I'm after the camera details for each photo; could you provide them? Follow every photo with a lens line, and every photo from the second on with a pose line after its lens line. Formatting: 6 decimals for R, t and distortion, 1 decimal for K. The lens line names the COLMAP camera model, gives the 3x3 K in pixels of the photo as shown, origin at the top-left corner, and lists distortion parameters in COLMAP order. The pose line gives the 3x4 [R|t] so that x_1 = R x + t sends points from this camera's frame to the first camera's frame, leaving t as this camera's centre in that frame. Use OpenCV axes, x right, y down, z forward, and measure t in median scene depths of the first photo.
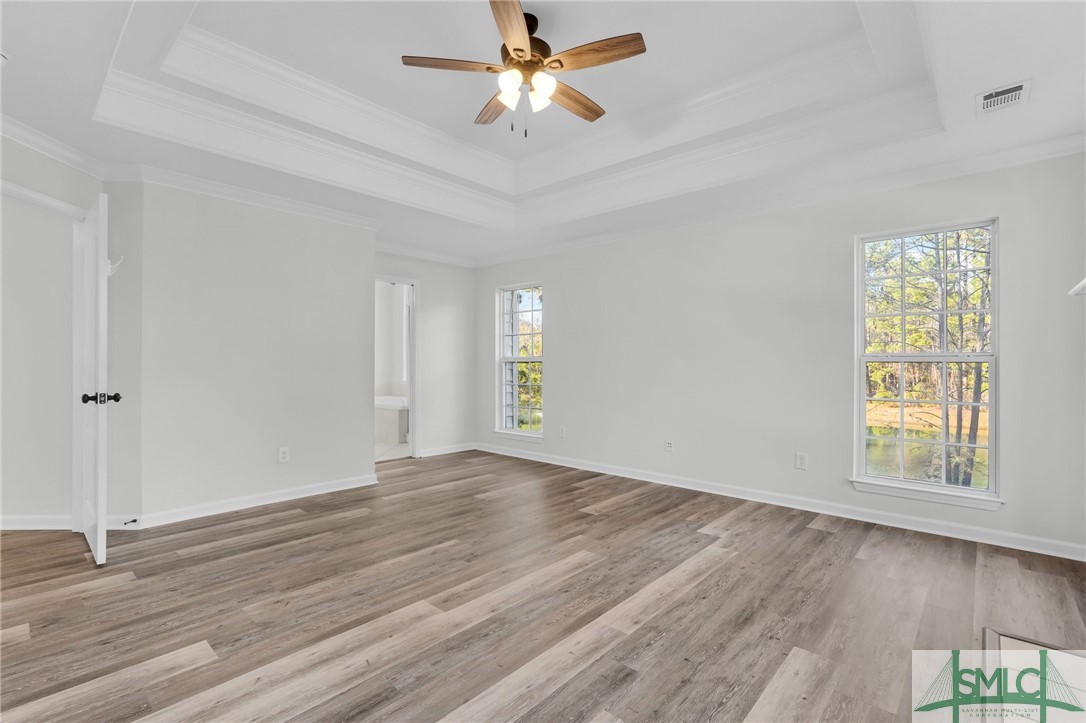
lens RADIAL K [[486.0, 0, 547.0], [0, 486.0, 364.8], [0, 0, 1]] dist [-0.002841, 0.002154]
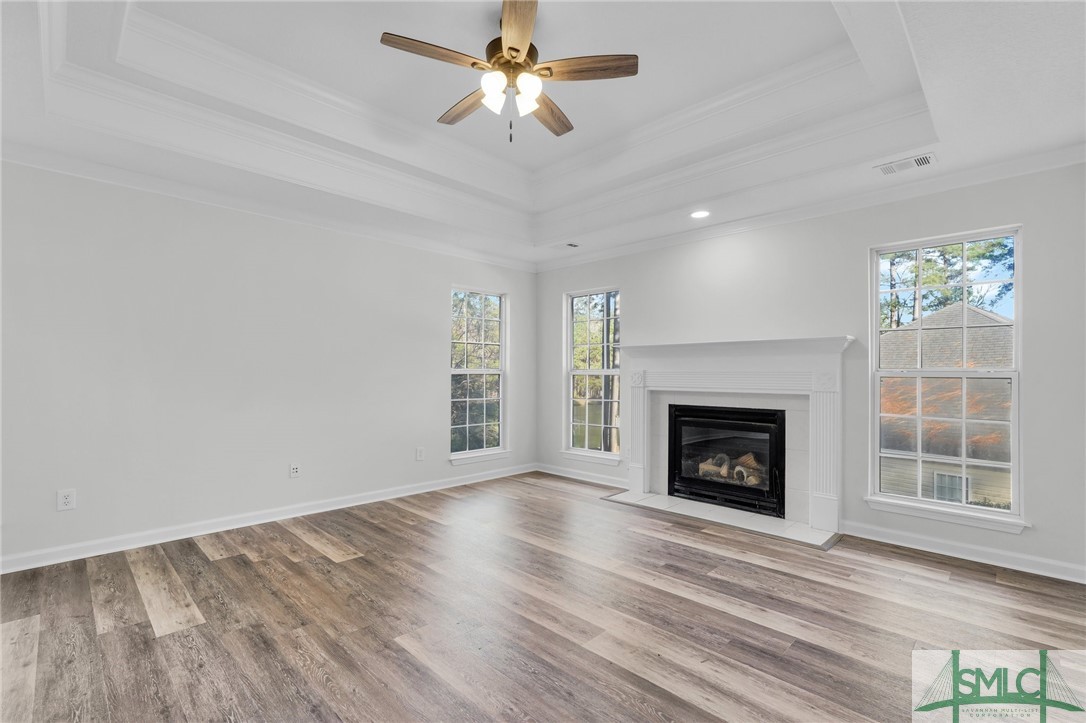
lens RADIAL K [[486.0, 0, 547.6], [0, 486.0, 367.7], [0, 0, 1]] dist [-0.002841, 0.002154]
pose [[0.043999, 0.015331, 0.998914, -0.715309], [-0.002130, 0.999881, -0.015252, -0.001561], [-0.999029, -0.001457, 0.044027, 0.642345]]
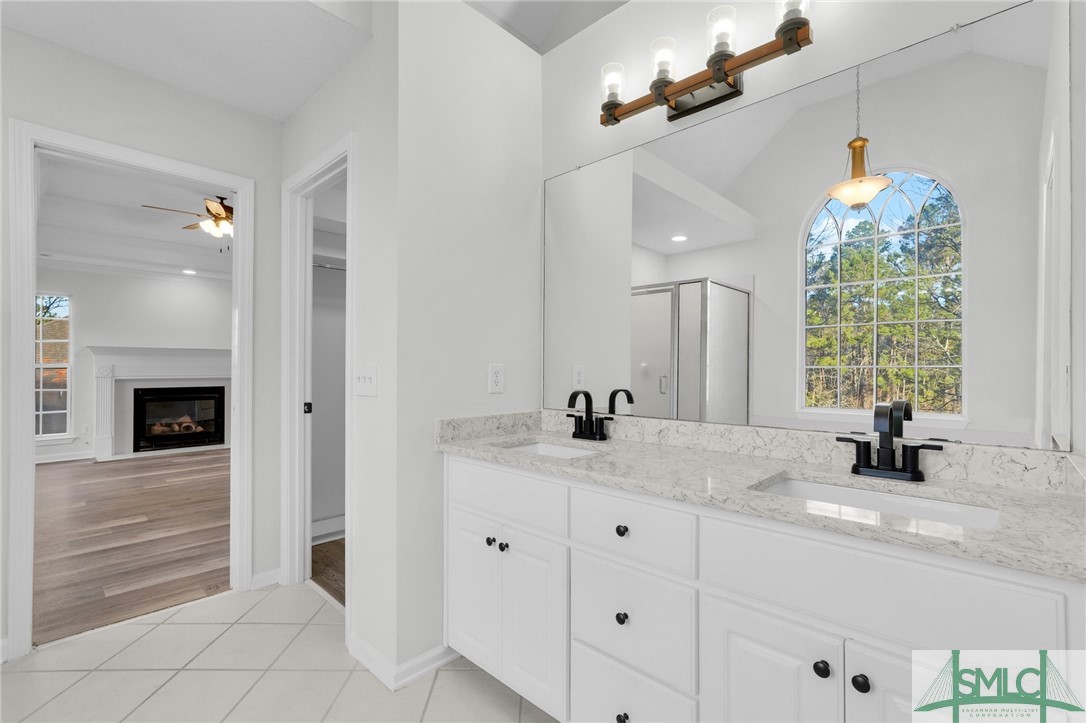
lens RADIAL K [[486.0, 0, 544.7], [0, 486.0, 362.3], [0, 0, 1]] dist [-0.002841, 0.002154]
pose [[-0.998942, -0.002293, 0.045927, -1.037099], [-0.002447, 0.999992, -0.003286, -0.021064], [-0.045919, -0.003394, -0.998939, 2.100583]]
